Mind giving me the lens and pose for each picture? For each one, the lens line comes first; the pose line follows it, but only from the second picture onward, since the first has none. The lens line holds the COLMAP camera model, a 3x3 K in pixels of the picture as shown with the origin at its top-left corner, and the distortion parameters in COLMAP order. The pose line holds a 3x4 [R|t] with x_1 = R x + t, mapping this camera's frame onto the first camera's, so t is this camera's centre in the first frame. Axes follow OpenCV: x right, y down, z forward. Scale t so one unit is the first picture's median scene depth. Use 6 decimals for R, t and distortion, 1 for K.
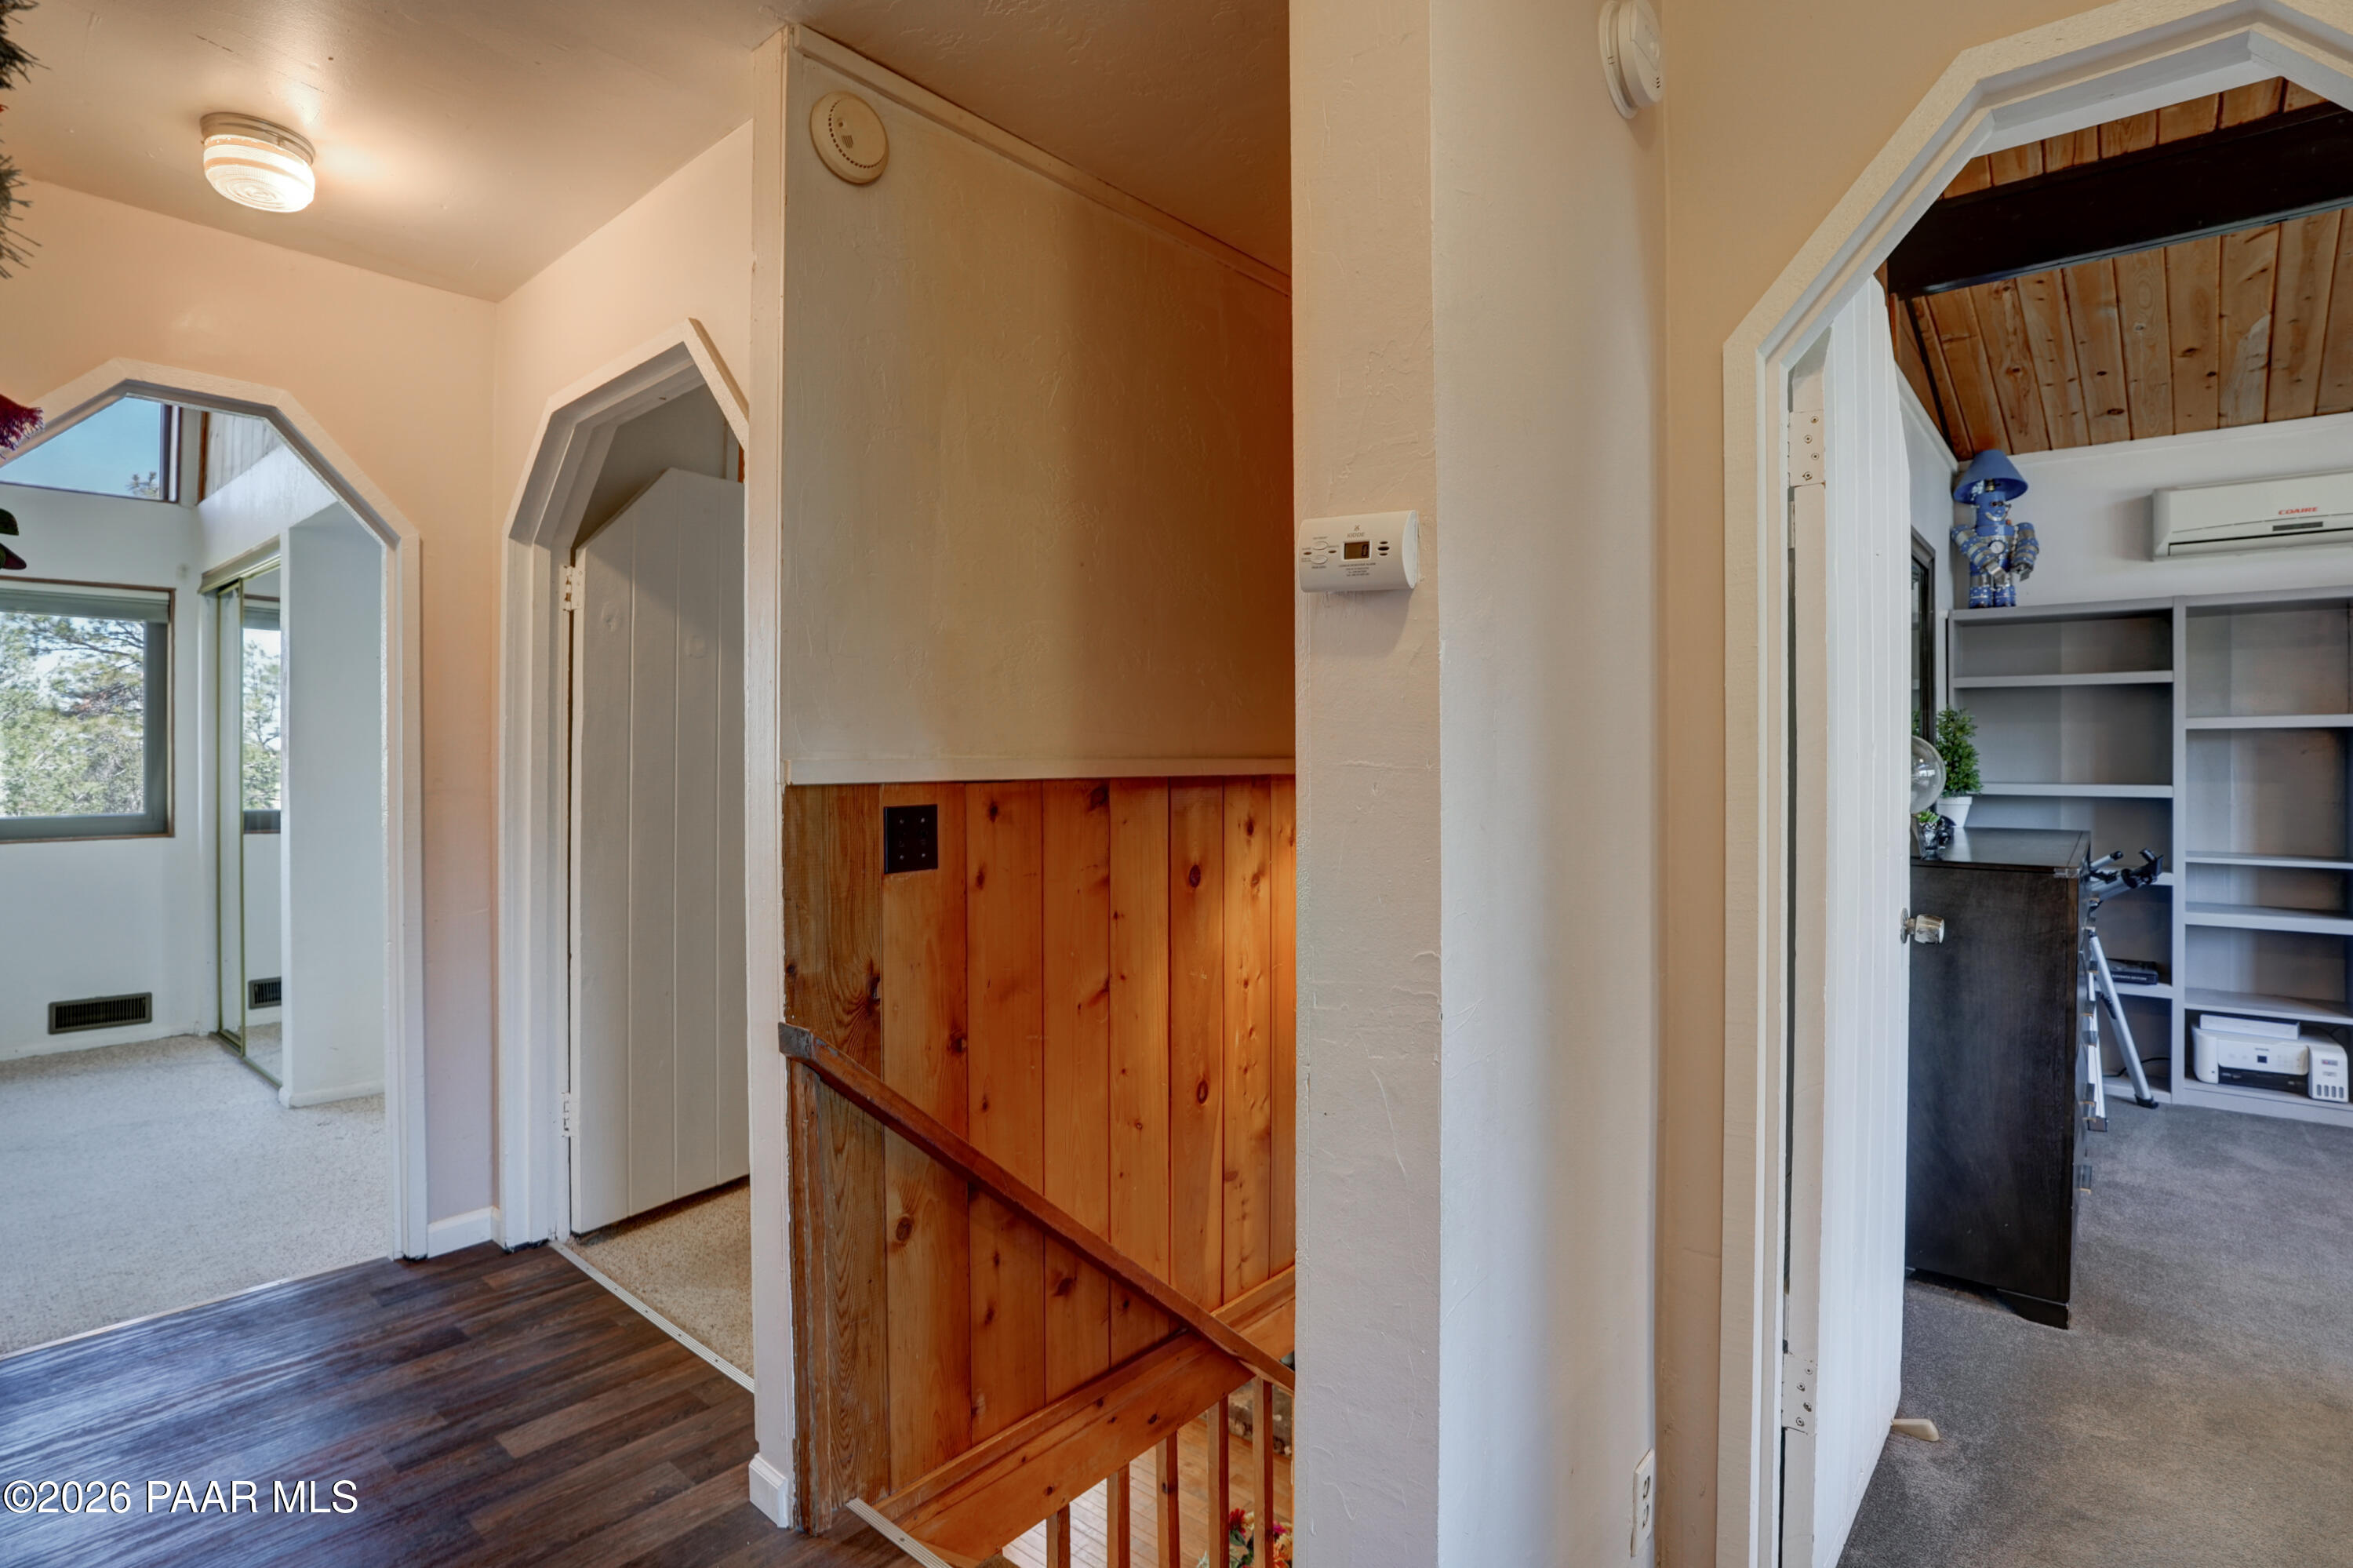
lens RADIAL K [[1138.4, 0, 1174.8], [0, 1138.4, 765.5], [0, 0, 1]] dist [-0.053105, 0.019799]
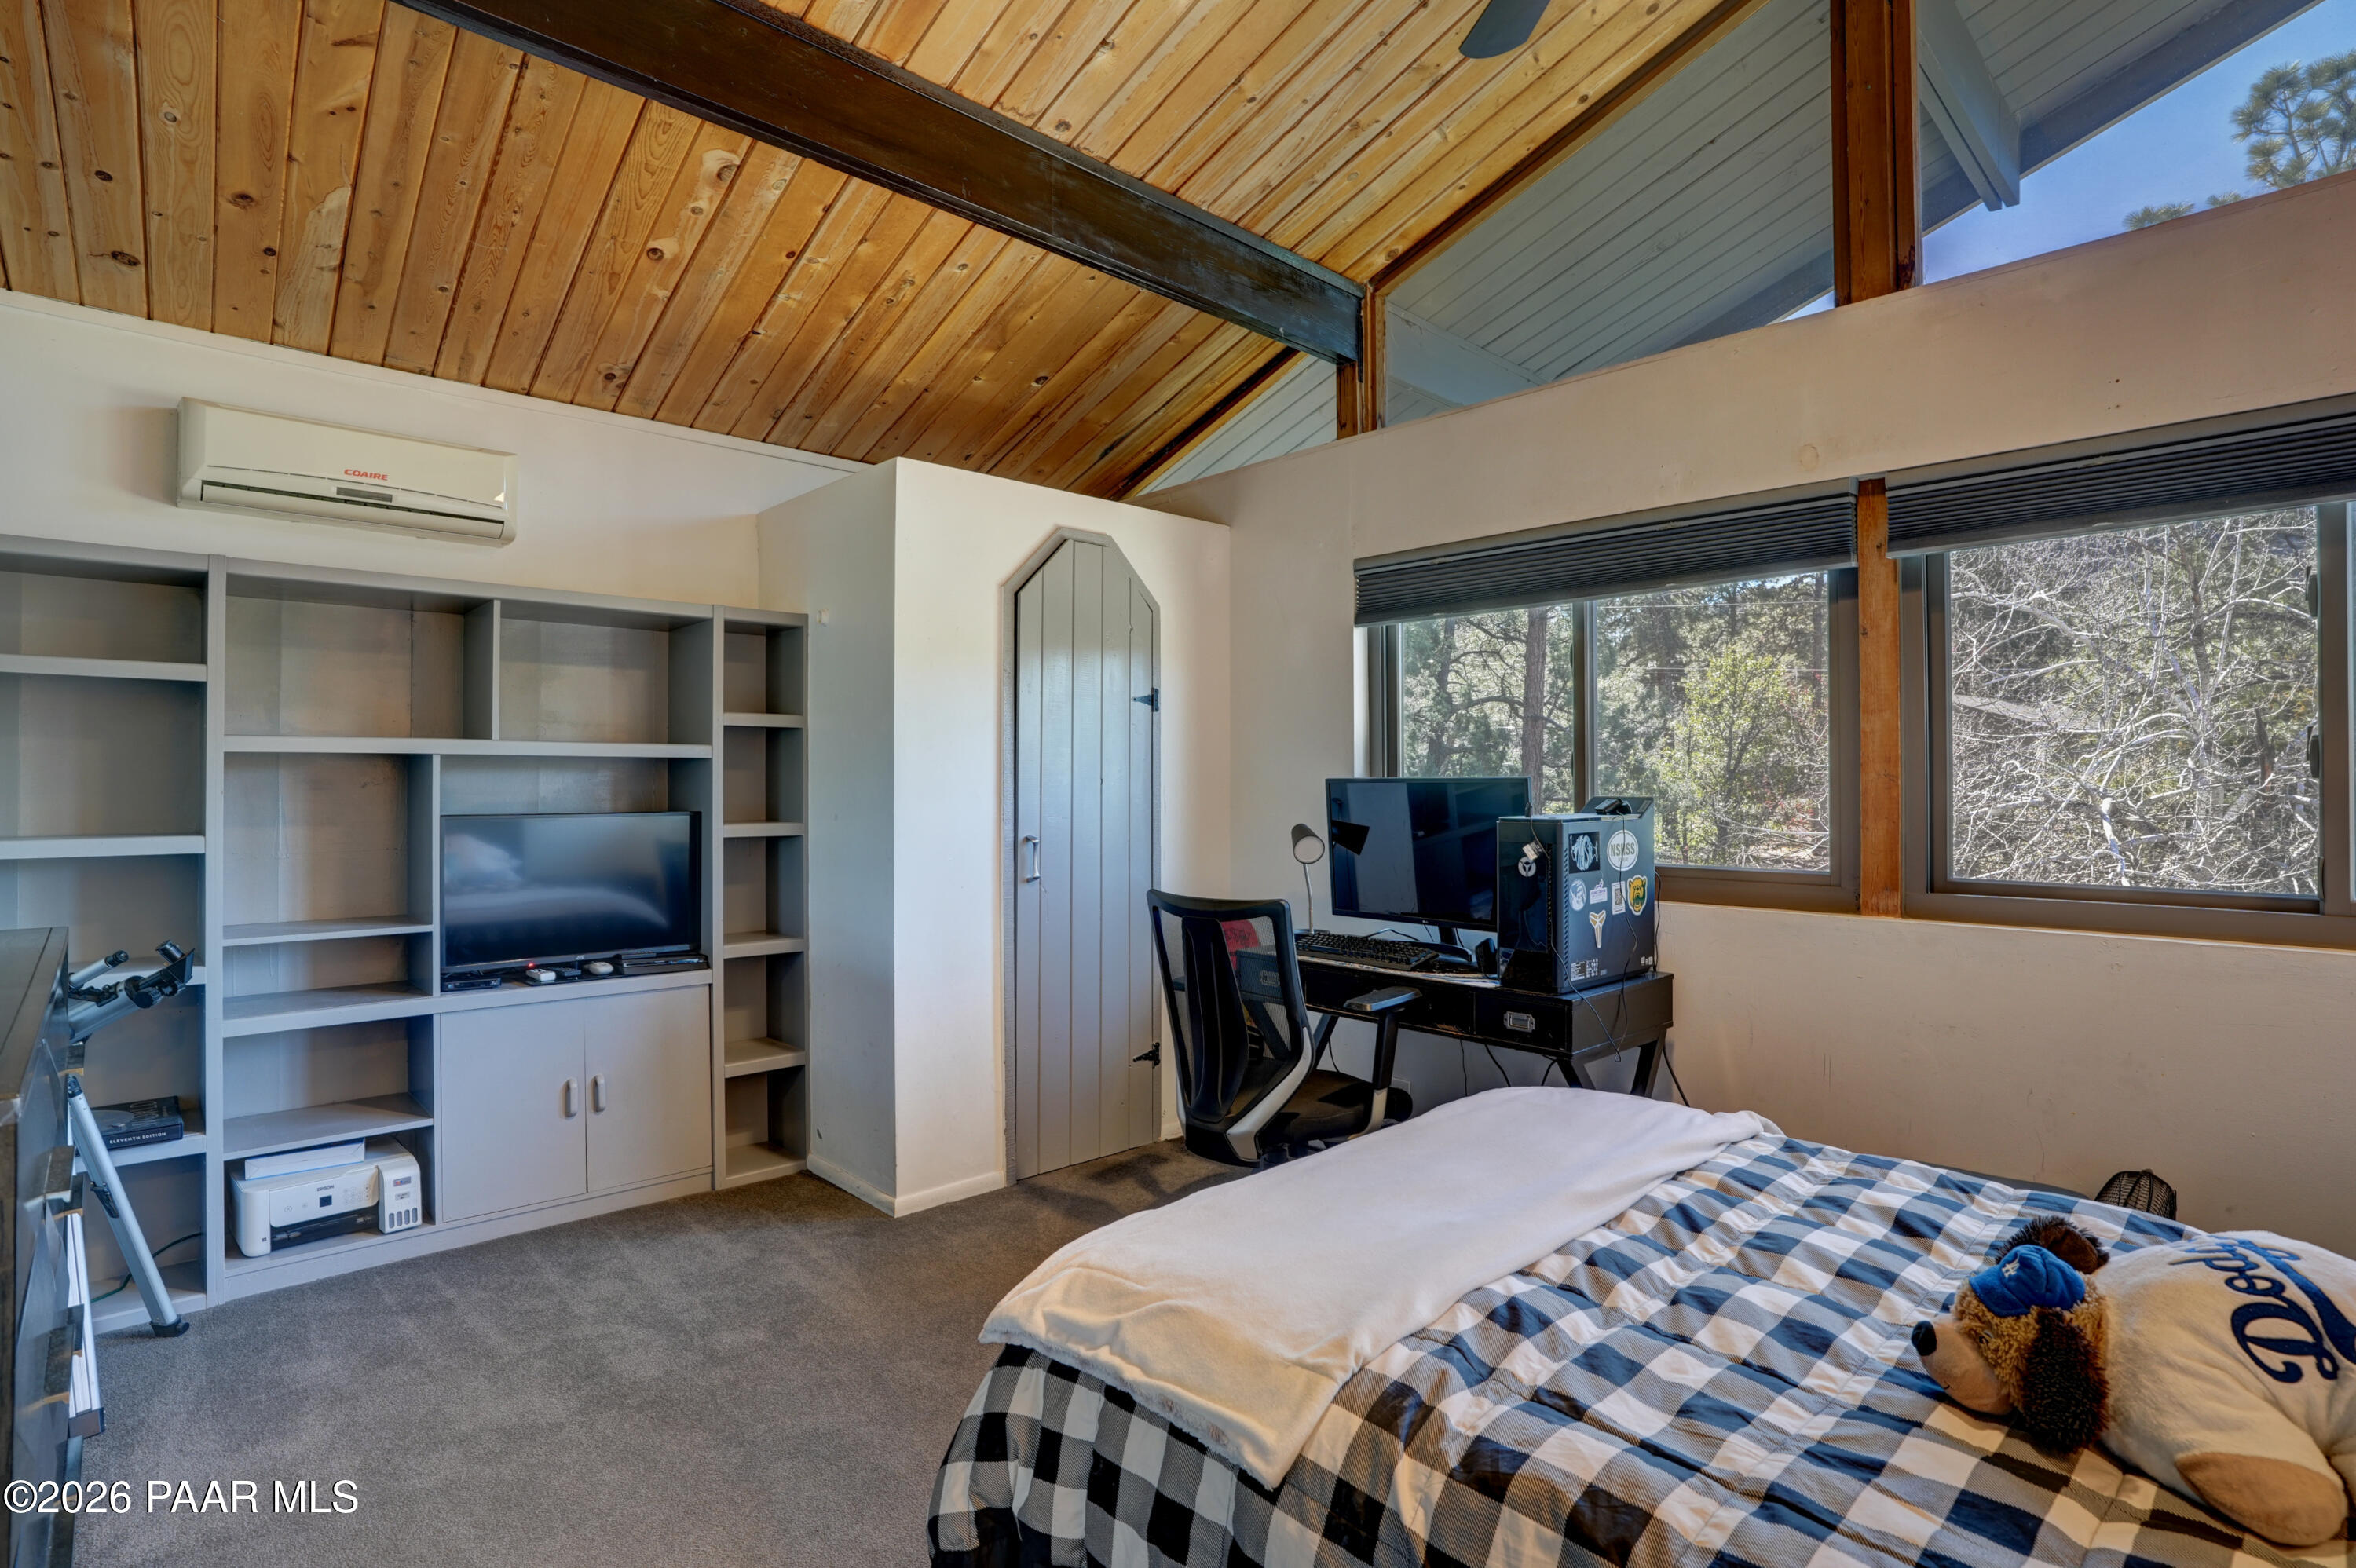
lens RADIAL K [[1139.7, 0, 1176.3], [0, 1139.7, 765.5], [0, 0, 1]] dist [-0.053105, 0.019799]
pose [[0.097449, 0.018359, 0.995071, 0.292885], [0.011266, 0.999745, -0.019548, -0.004465], [-0.995177, 0.013115, 0.097217, 0.348210]]
